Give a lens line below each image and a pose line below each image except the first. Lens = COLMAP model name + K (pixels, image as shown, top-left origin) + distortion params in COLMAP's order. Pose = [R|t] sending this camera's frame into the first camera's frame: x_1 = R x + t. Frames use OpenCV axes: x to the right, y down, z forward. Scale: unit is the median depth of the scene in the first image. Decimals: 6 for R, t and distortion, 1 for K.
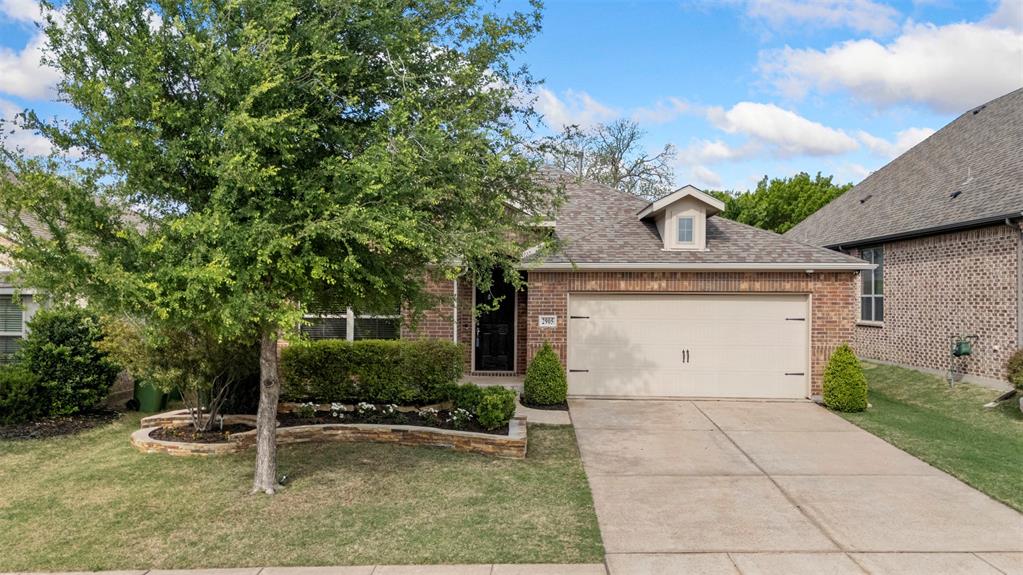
lens RADIAL K [[845.8, 0, 511.5], [0, 845.8, 287.5], [0, 0, 1]] dist [0.043328, -0.009881]
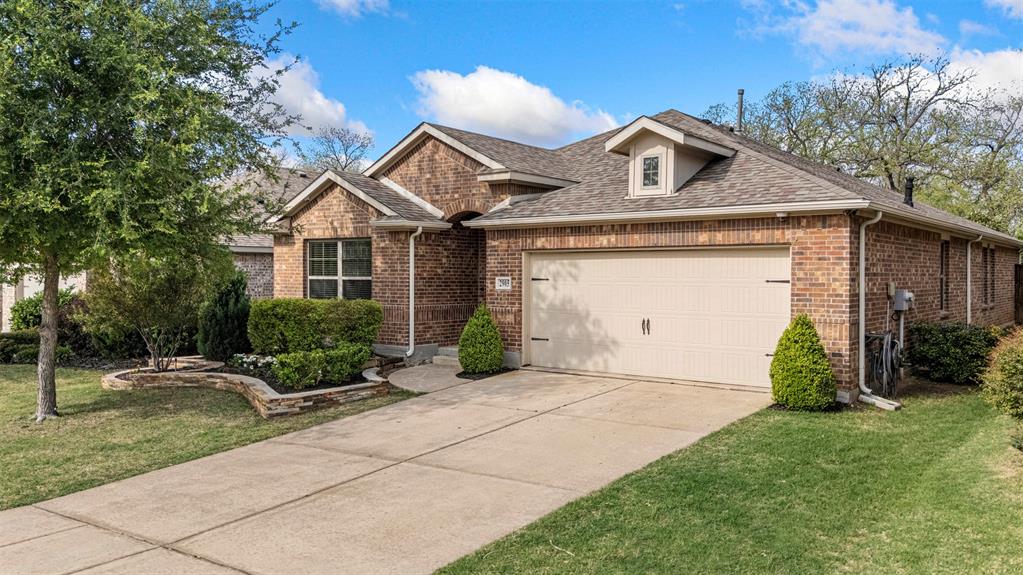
lens RADIAL K [[828.0, 0, 511.5], [0, 828.0, 287.5], [0, 0, 1]] dist [0.030468, -0.003353]
pose [[0.809914, 0.004856, -0.586528, 0.580186], [0.011779, 0.999629, 0.024541, 0.022681], [0.586430, -0.026785, 0.809557, 0.282076]]
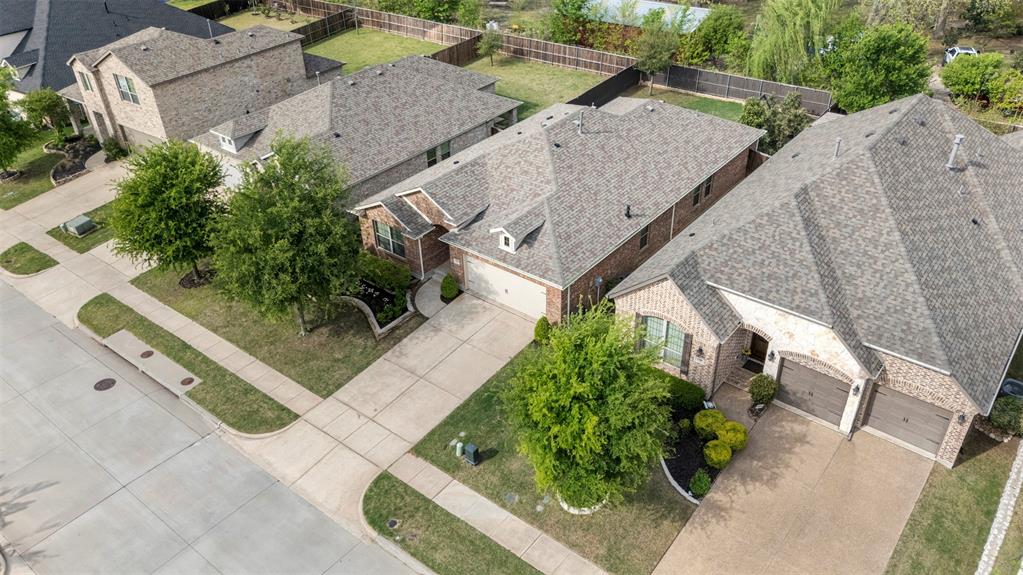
lens RADIAL K [[760.4, 0, 509.4], [0, 760.4, 283.2], [0, 0, 1]] dist [0.040045, -0.009326]
pose [[0.789601, 0.312687, -0.527975, 1.289787], [0.043202, 0.829961, 0.556145, -1.075007], [0.612098, -0.461942, 0.641830, -0.282286]]
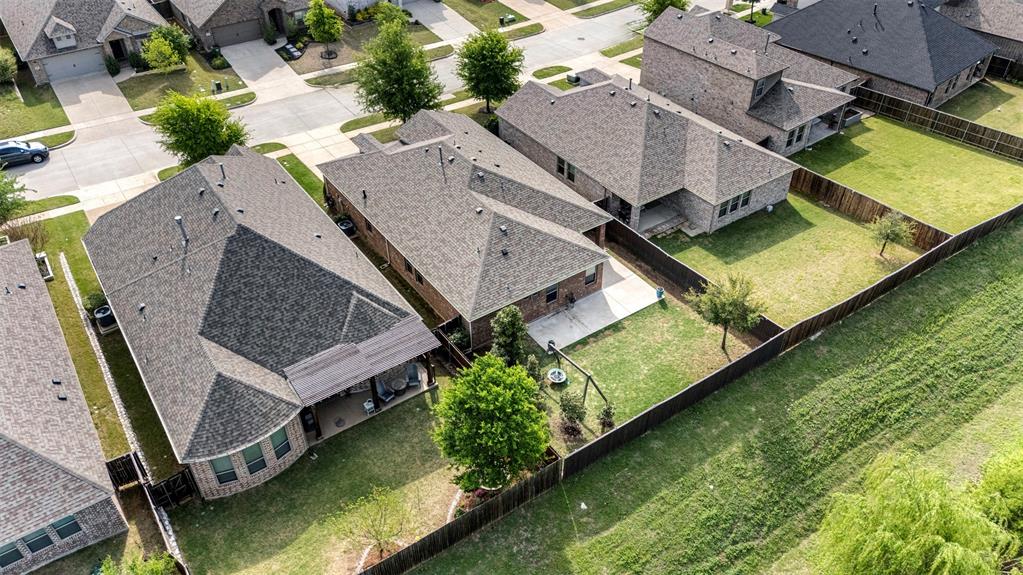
lens RADIAL K [[760.4, 0, 509.4], [0, 760.4, 283.2], [0, 0, 1]] dist [0.040045, -0.009326]
pose [[-0.815001, 0.359761, -0.454253, 1.379439], [0.008173, 0.790984, 0.611783, -1.570923], [0.579402, 0.494891, -0.647593, 3.738278]]
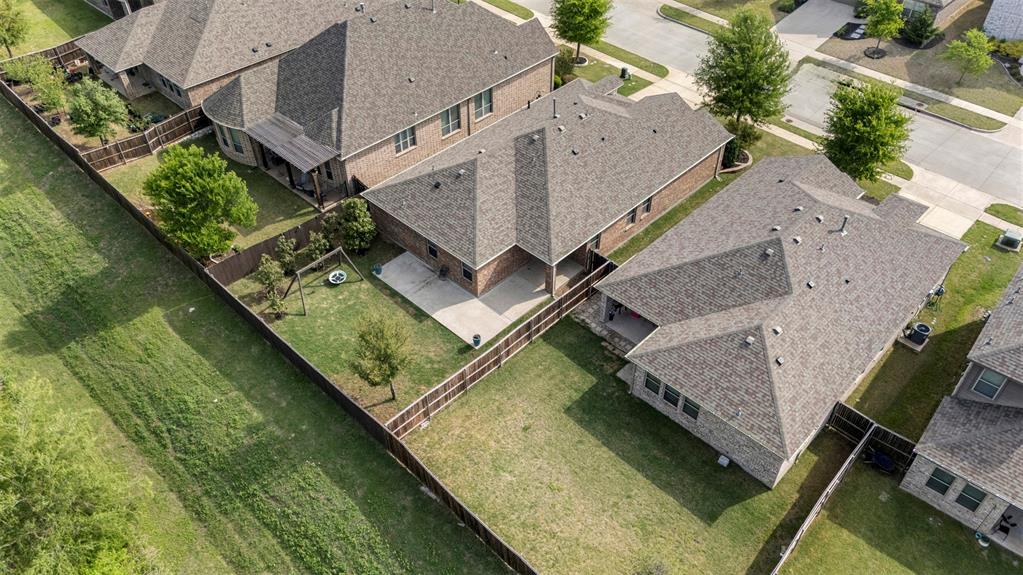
lens RADIAL K [[760.4, 0, 509.4], [0, 760.4, 283.2], [0, 0, 1]] dist [0.040045, -0.009326]
pose [[-0.730496, -0.464533, 0.500585, -1.435718], [-0.012222, 0.741785, 0.670527, -1.588399], [-0.682808, 0.483699, -0.547548, 3.440133]]
